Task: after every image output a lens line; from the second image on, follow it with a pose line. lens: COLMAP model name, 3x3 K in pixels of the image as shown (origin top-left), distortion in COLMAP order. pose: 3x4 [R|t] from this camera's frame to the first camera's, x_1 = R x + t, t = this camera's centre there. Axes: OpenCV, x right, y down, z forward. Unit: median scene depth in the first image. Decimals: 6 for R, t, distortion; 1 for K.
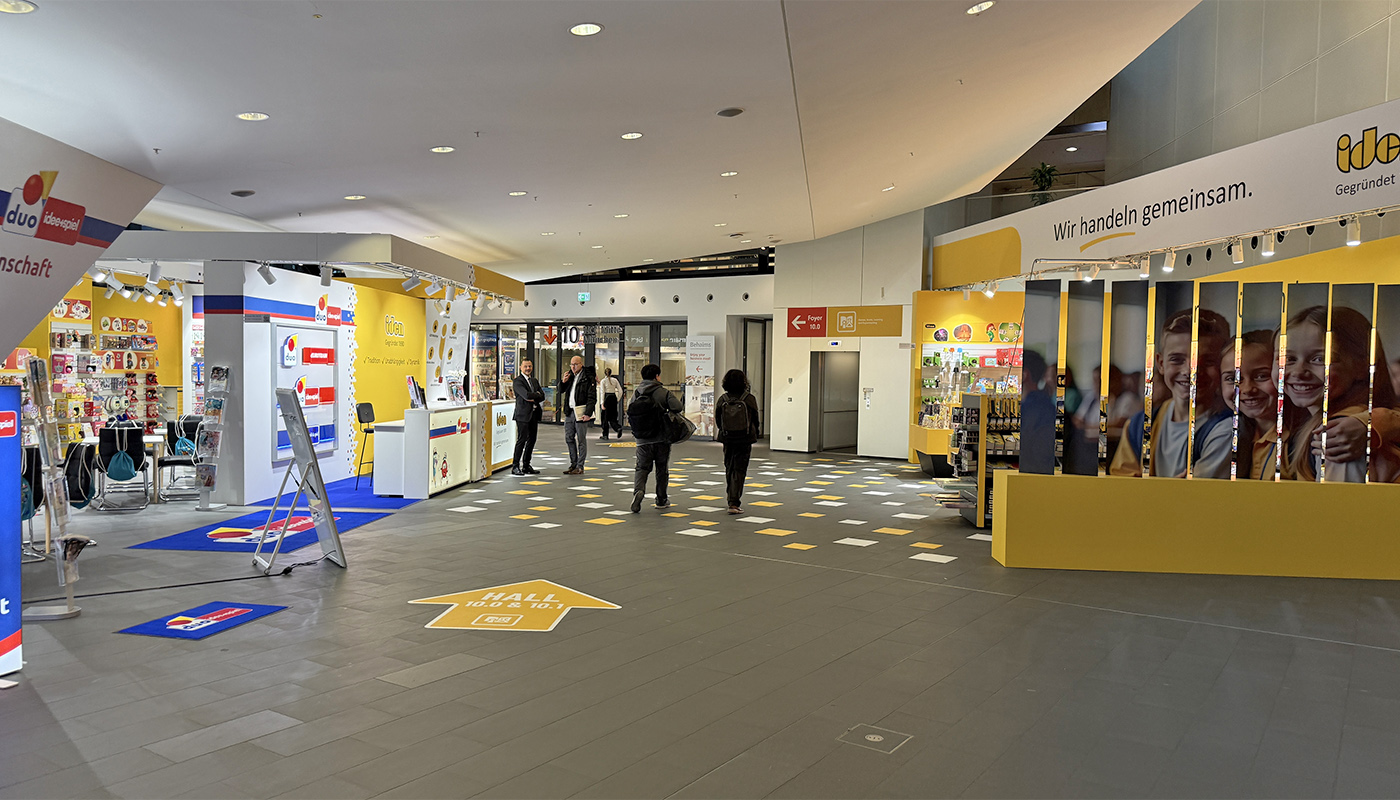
lens RADIAL K [[996.4, 0, 684.0], [0, 996.4, 409.5], [0, 0, 1]] dist [0.116883, -0.179825]
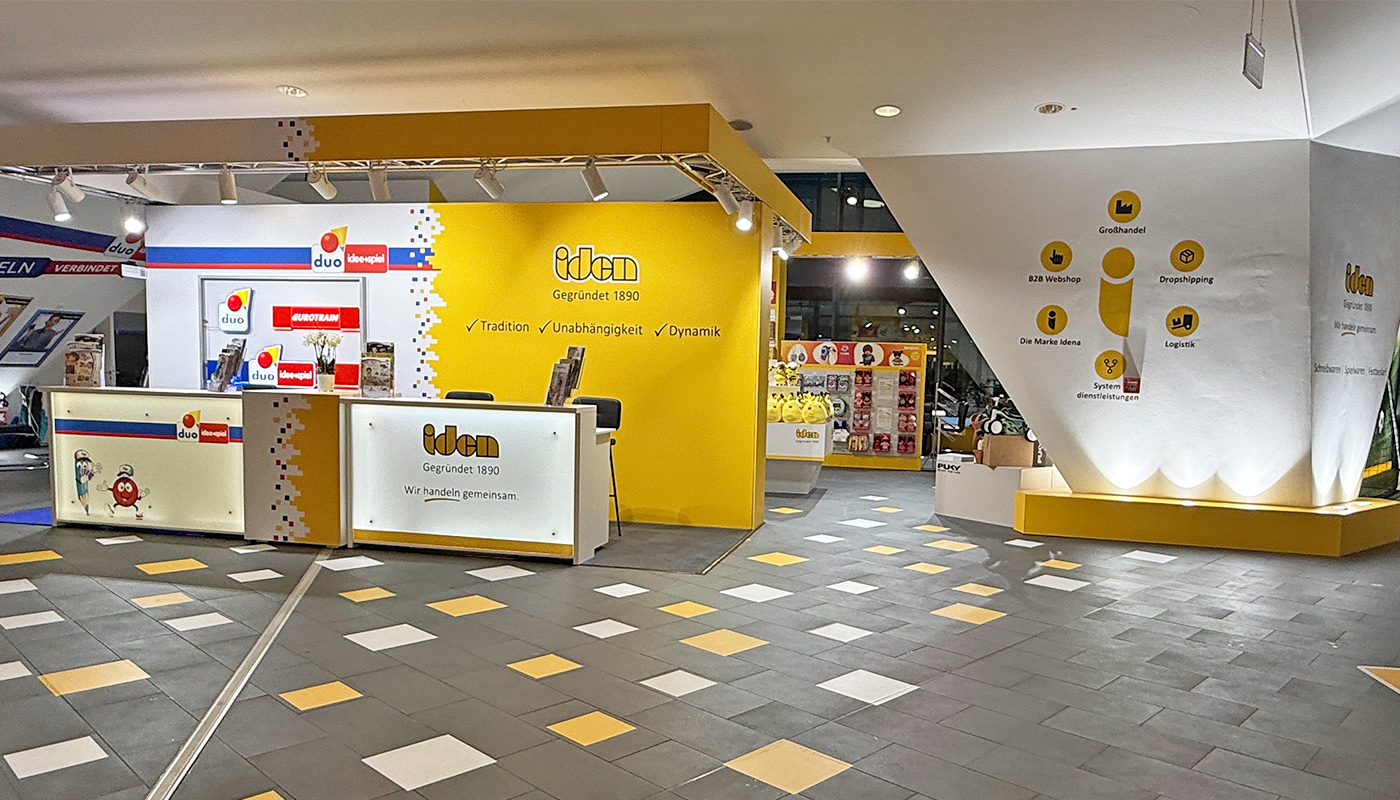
lens RADIAL K [[919.1, 0, 701.3], [0, 919.1, 450.4], [0, 0, 1]] dist [-0.001669, -0.000209]
pose [[-0.131948, 0.071463, -0.988677, 0.249439], [-0.071192, 0.994139, 0.081359, -0.033590], [0.988697, 0.081121, -0.126087, 1.386424]]
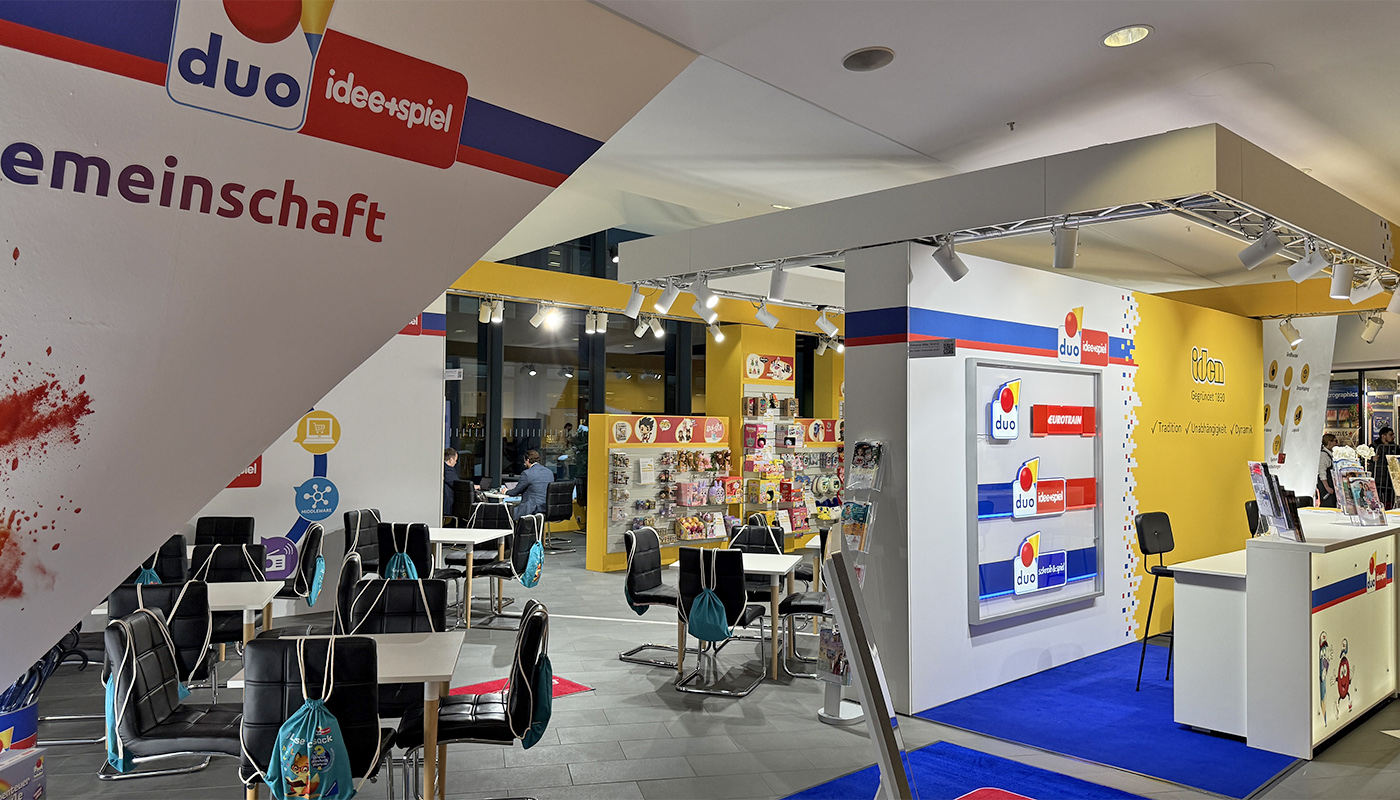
lens RADIAL K [[996.4, 0, 684.0], [0, 996.4, 409.5], [0, 0, 1]] dist [0.116883, -0.179825]
pose [[0.737690, -0.021281, -0.674804, -0.151470], [-0.024118, 0.998035, -0.057840, -0.023555], [0.674708, 0.058943, 0.735727, 0.477502]]
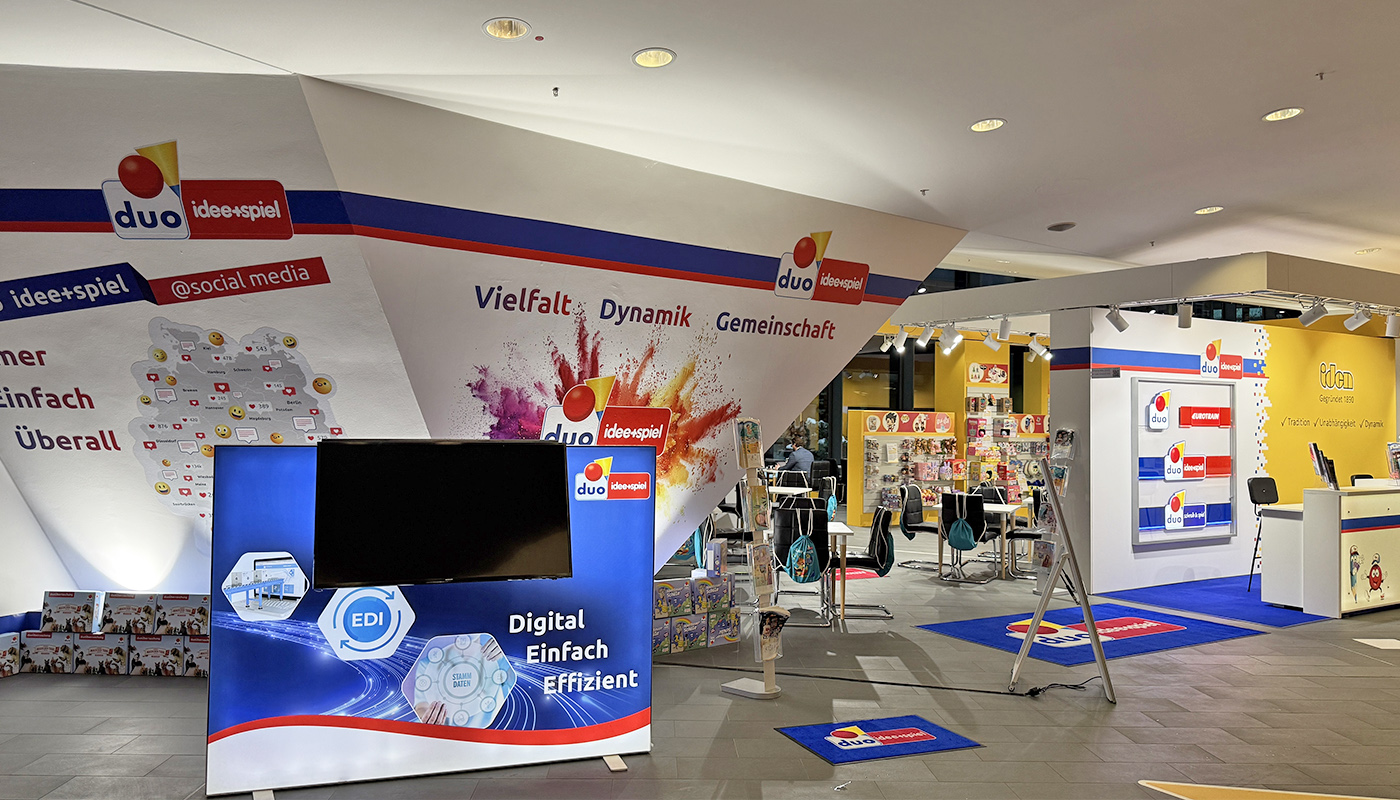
lens RADIAL K [[1024.9, 0, 678.7], [0, 1024.9, 393.5], [0, 0, 1]] dist [0.121827, -0.175182]
pose [[0.597672, -0.027191, -0.801280, 0.055522], [-0.036031, 0.997504, -0.060725, -0.006316], [0.800931, 0.065164, 0.595200, 0.172664]]
